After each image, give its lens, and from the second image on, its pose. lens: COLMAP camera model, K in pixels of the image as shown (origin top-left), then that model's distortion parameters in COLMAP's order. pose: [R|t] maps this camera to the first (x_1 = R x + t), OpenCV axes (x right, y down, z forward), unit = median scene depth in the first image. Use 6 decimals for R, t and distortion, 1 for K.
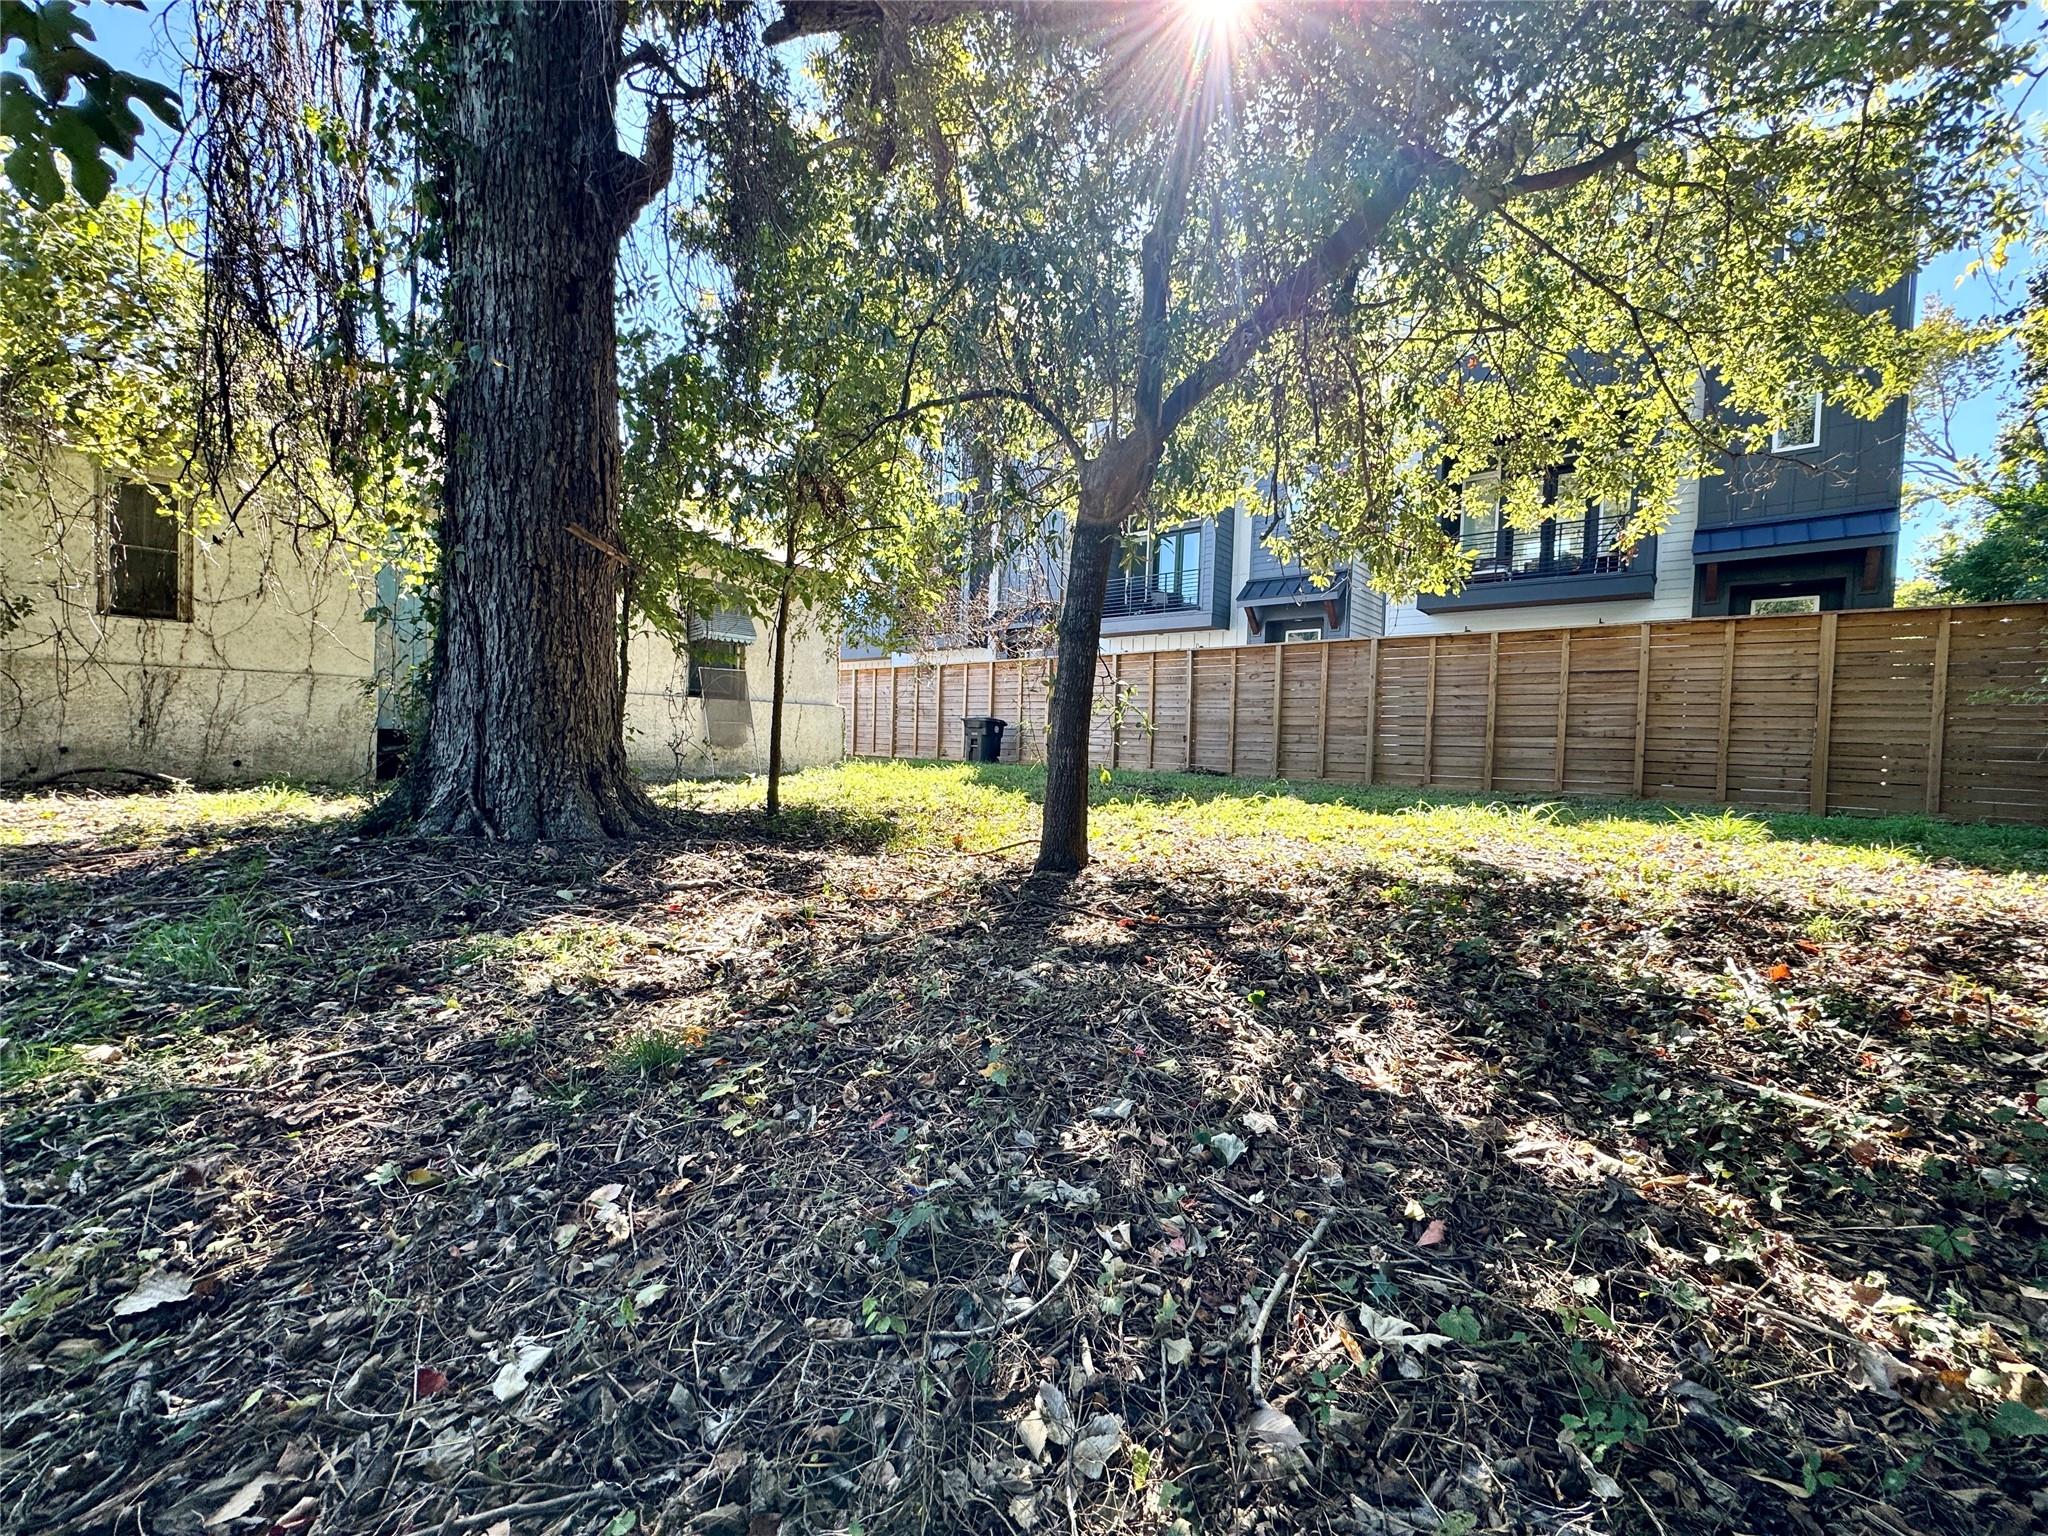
lens RADIAL K [[816.5, 0, 1022.8], [0, 816.5, 769.0], [0, 0, 1]] dist [-0.003857, 0.000618]
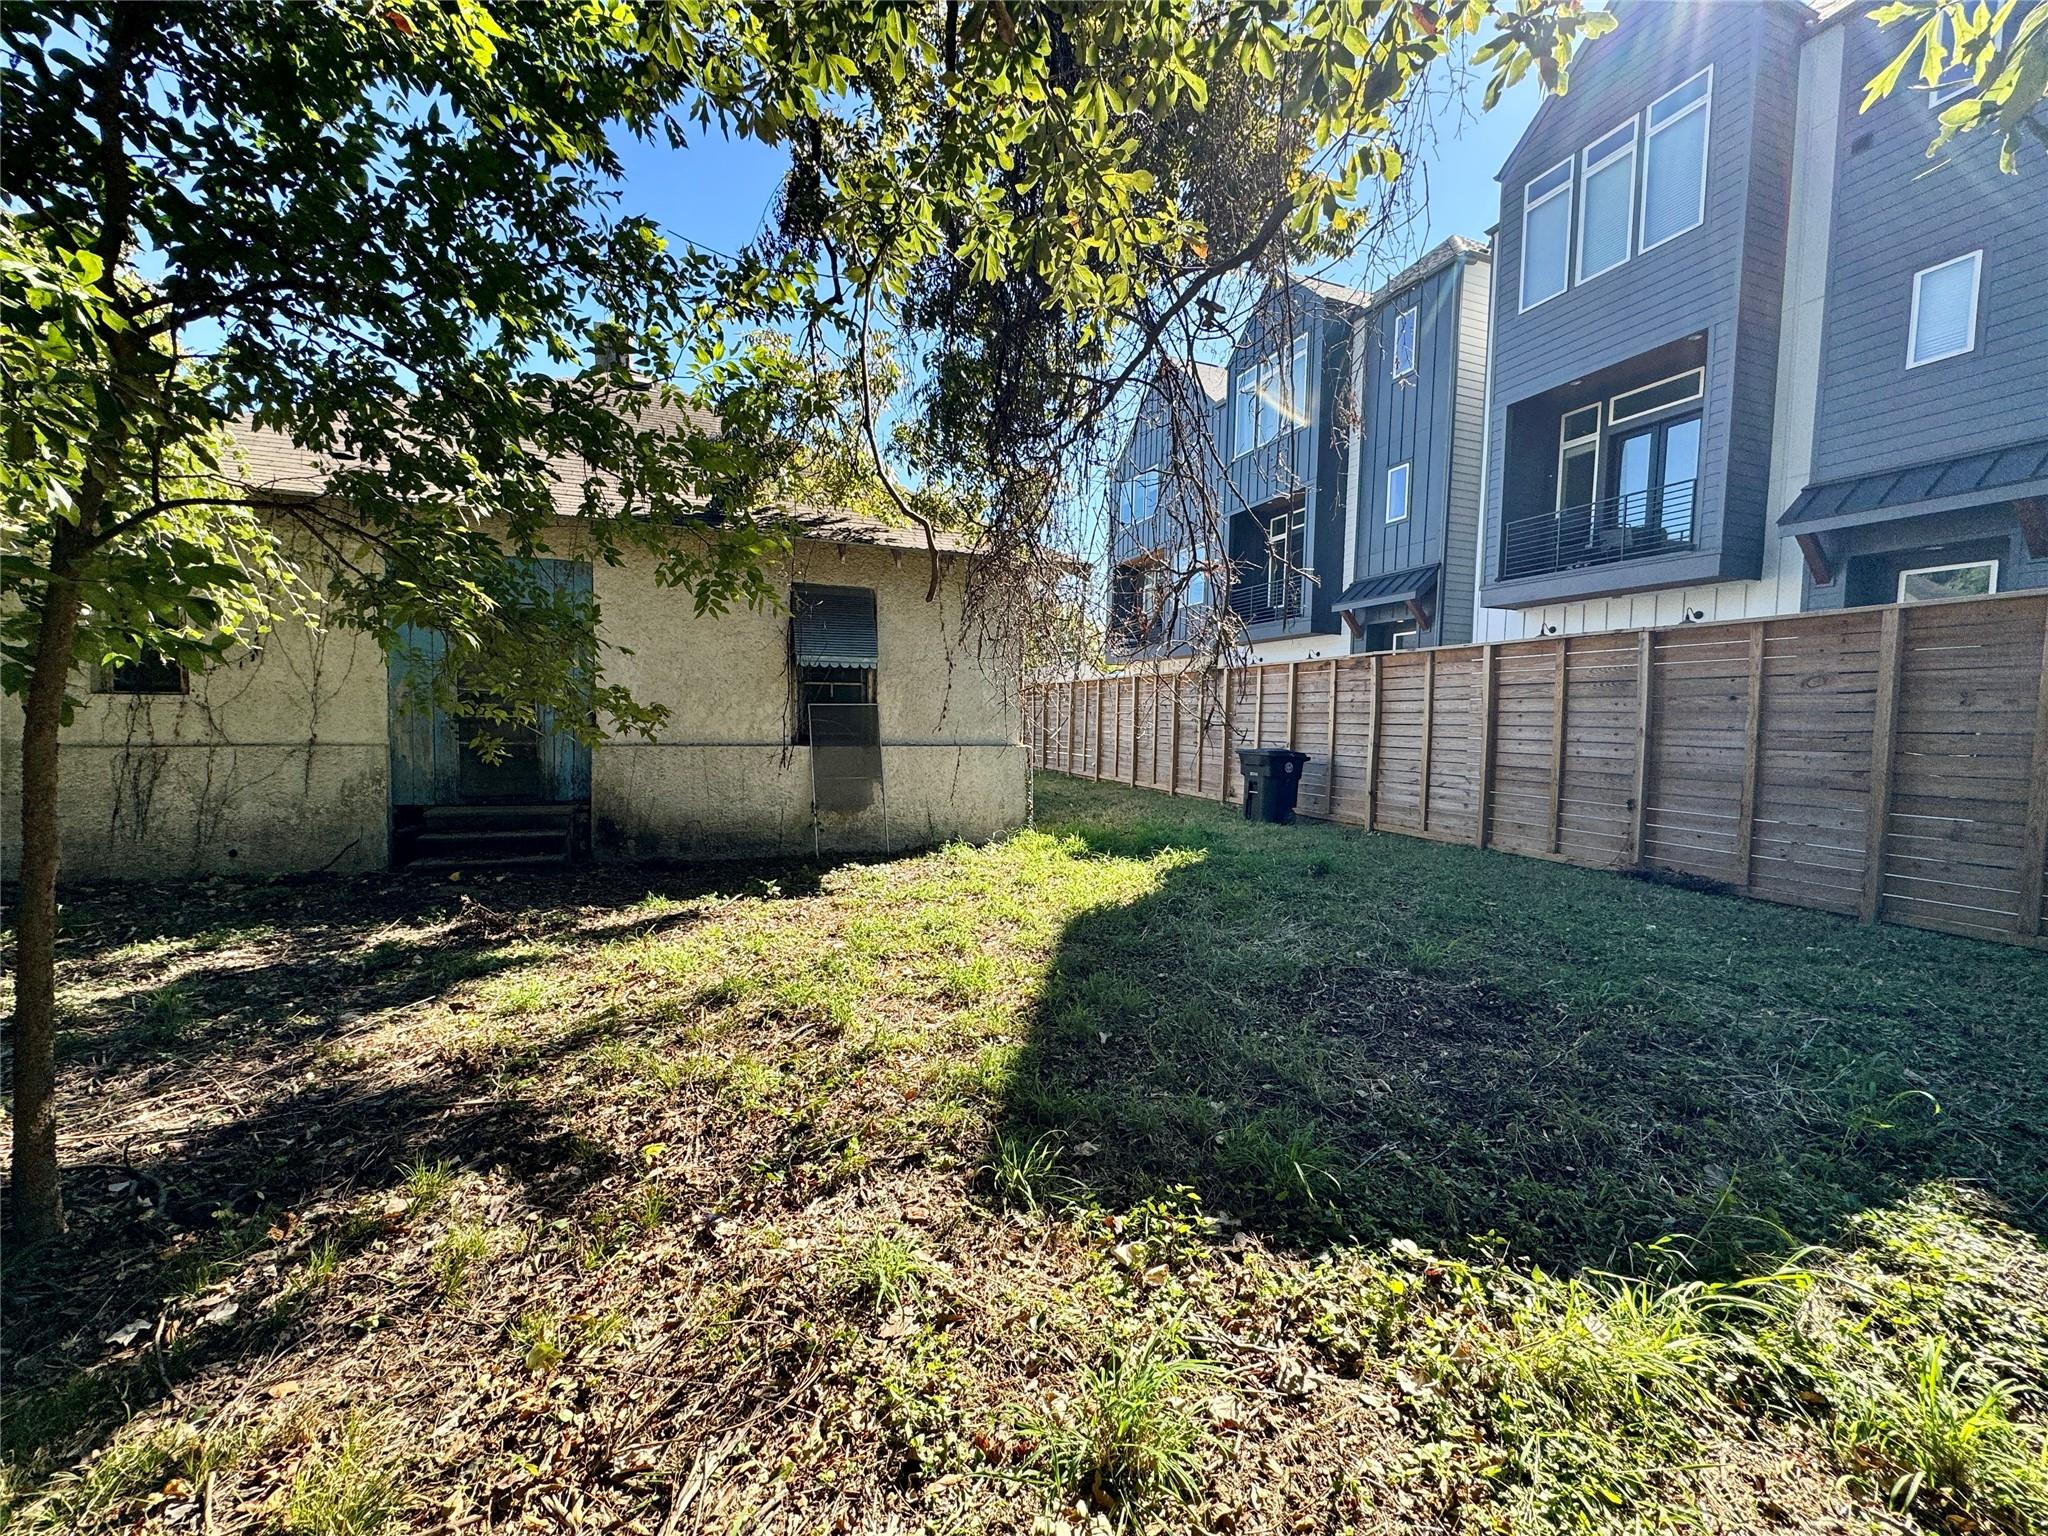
lens RADIAL K [[816.5, 0, 1022.8], [0, 816.5, 769.0], [0, 0, 1]] dist [-0.003857, 0.000618]
pose [[0.878229, 0.013856, -0.478040, 0.093477], [-0.005293, 0.999801, 0.019255, -0.059056], [0.478211, -0.014380, 0.878127, 0.321776]]
